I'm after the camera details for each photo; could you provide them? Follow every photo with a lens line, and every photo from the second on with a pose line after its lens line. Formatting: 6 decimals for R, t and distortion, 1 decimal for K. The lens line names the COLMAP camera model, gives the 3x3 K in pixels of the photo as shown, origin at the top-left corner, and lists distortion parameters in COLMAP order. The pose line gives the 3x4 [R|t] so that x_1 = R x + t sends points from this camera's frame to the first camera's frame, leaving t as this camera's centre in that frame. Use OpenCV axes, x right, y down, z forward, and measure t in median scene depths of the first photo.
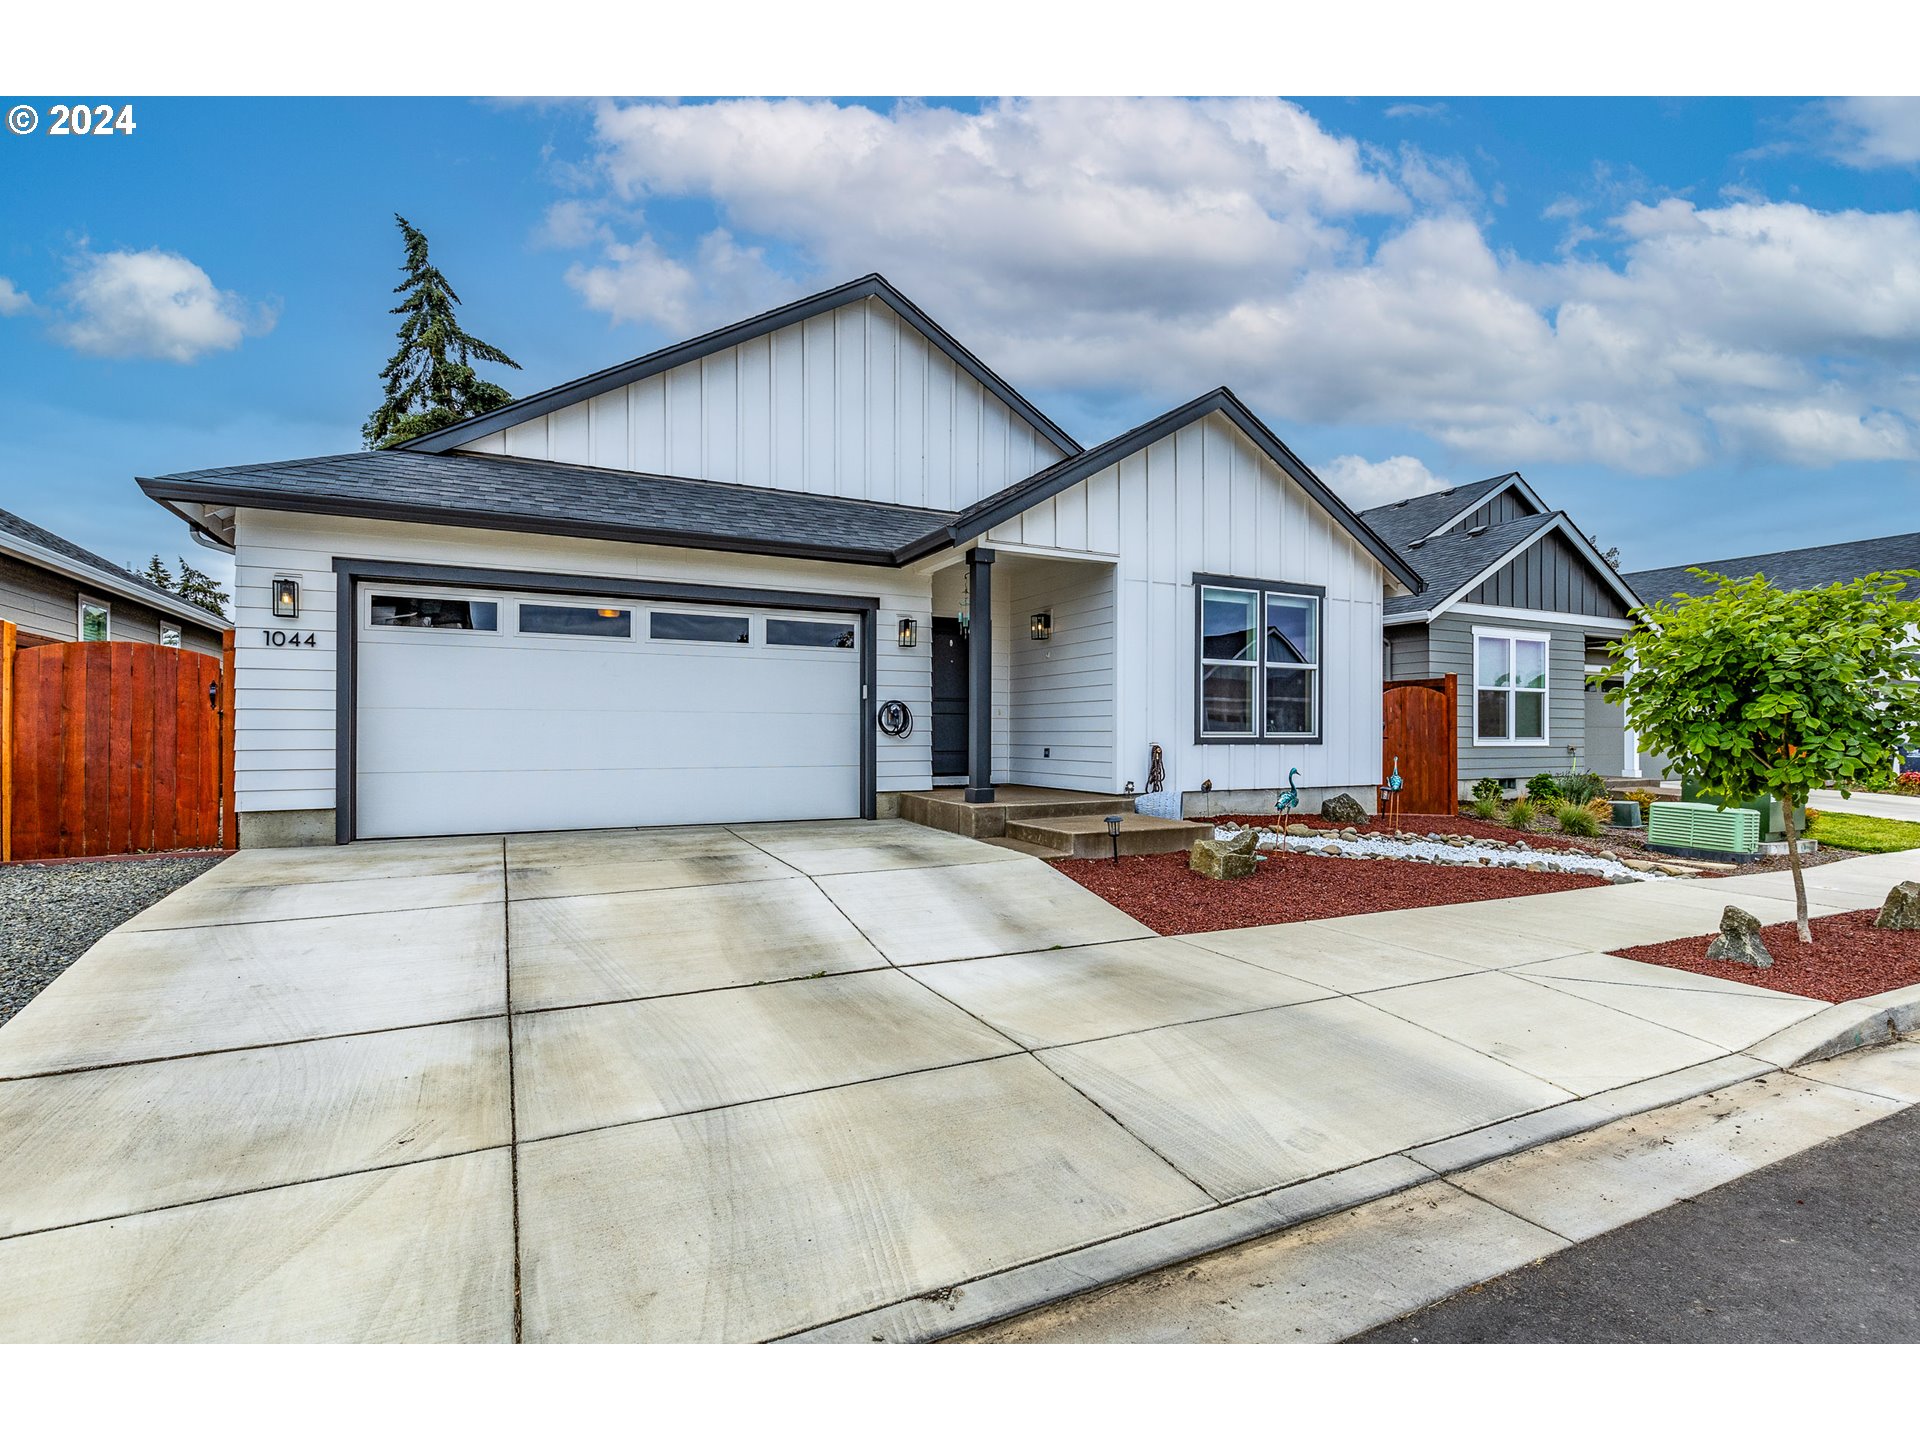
lens RADIAL K [[897.1, 0, 965.1], [0, 897.1, 738.0], [0, 0, 1]] dist [0.030065, -0.022218]
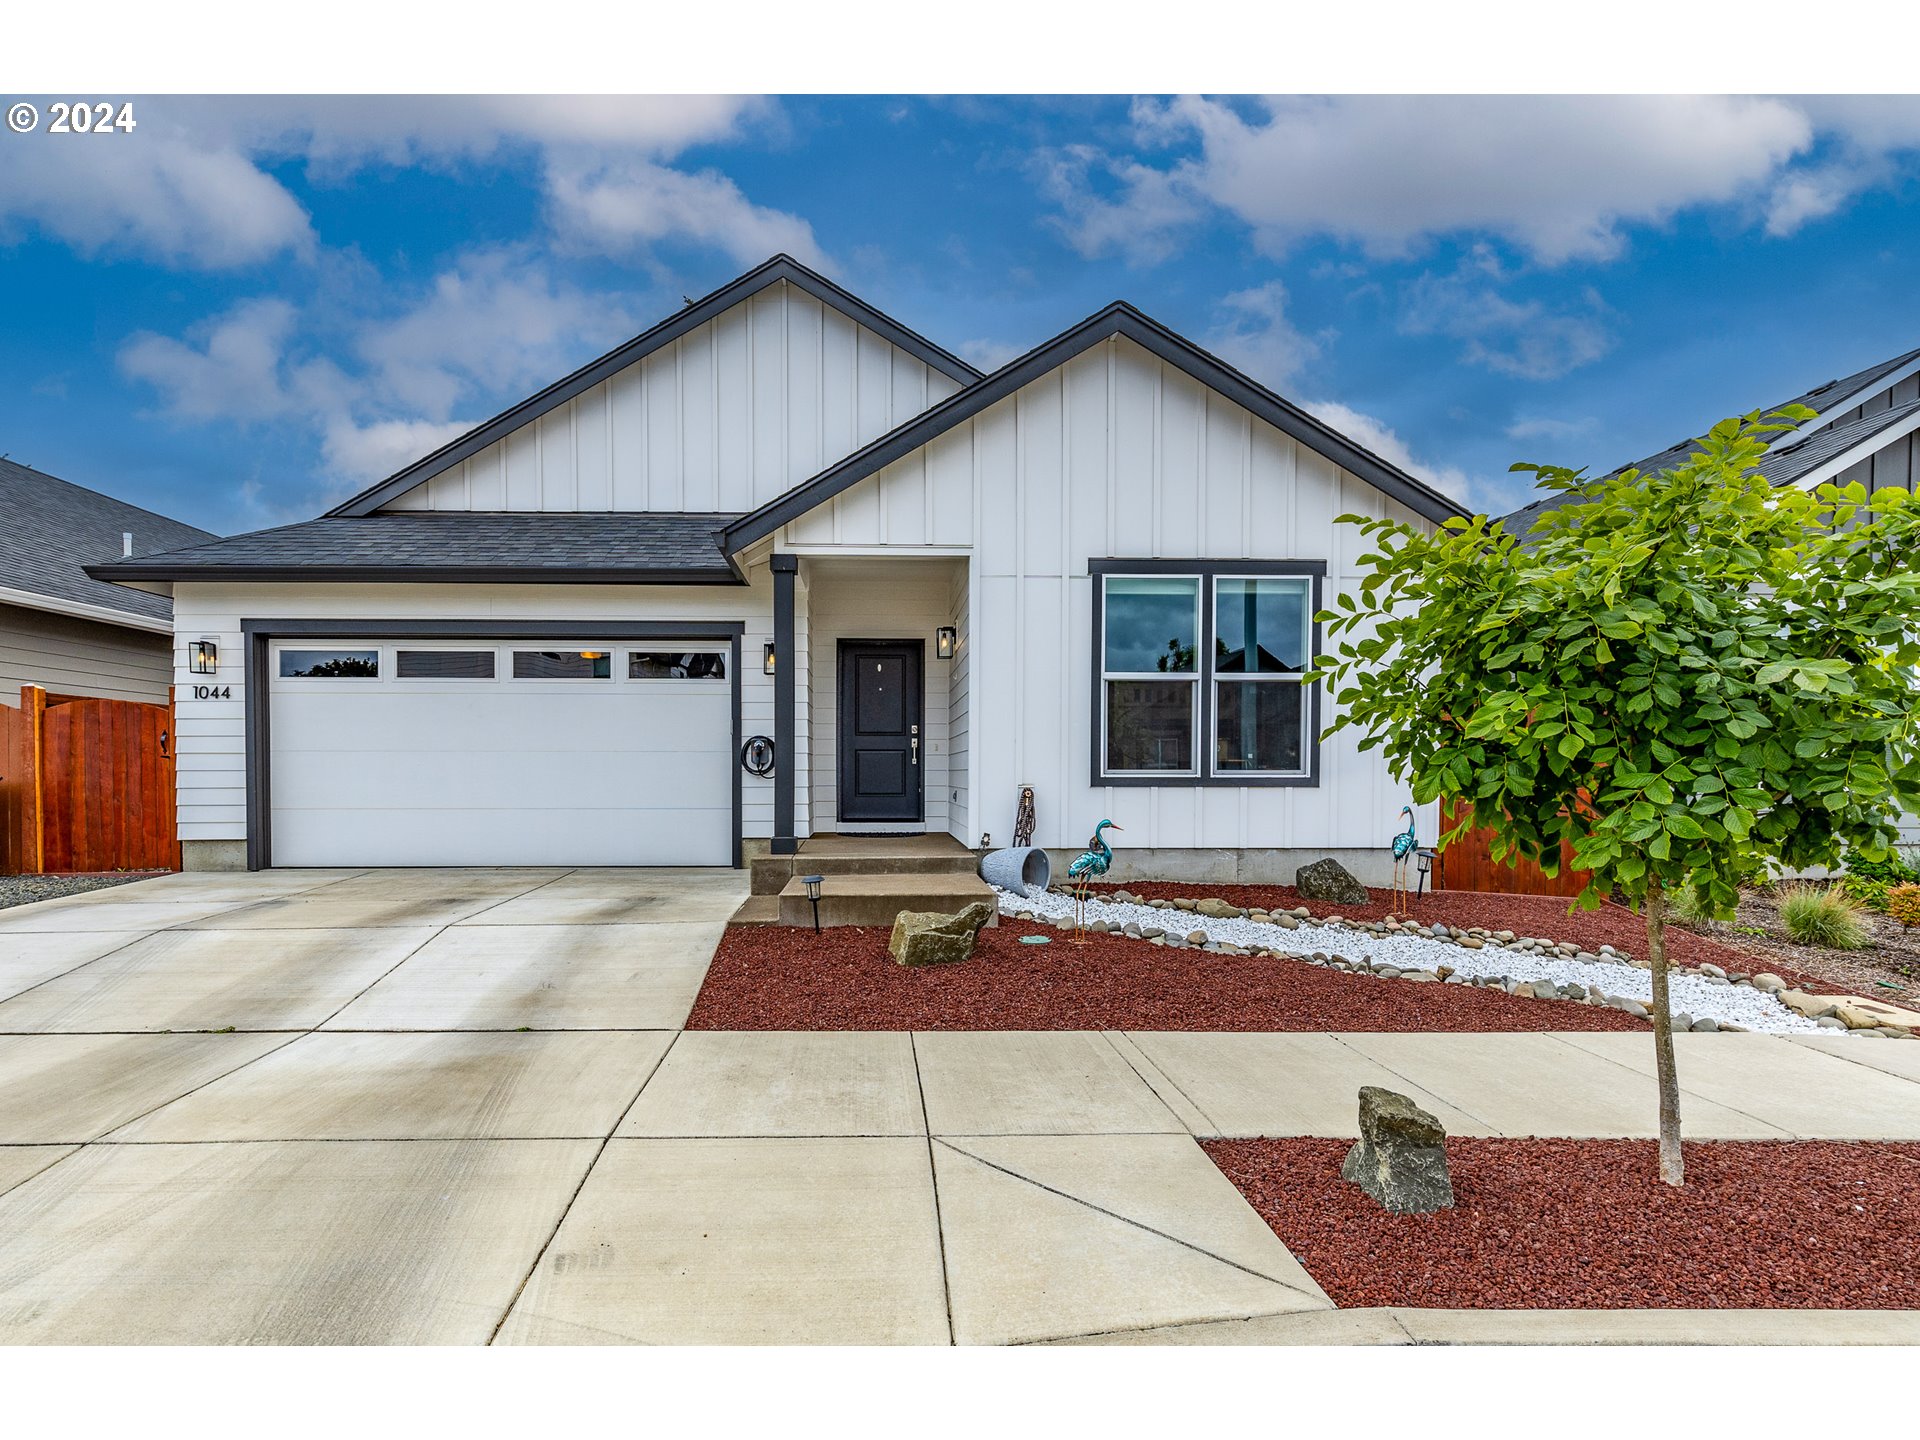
lens RADIAL K [[967.9, 0, 960.1], [0, 967.9, 784.2], [0, 0, 1]] dist [0.010914, -0.001137]
pose [[0.902670, 0.002148, -0.430328, 0.638427], [-0.000900, 0.999995, 0.003104, 0.003481], [0.430332, -0.002415, 0.902667, 0.277590]]
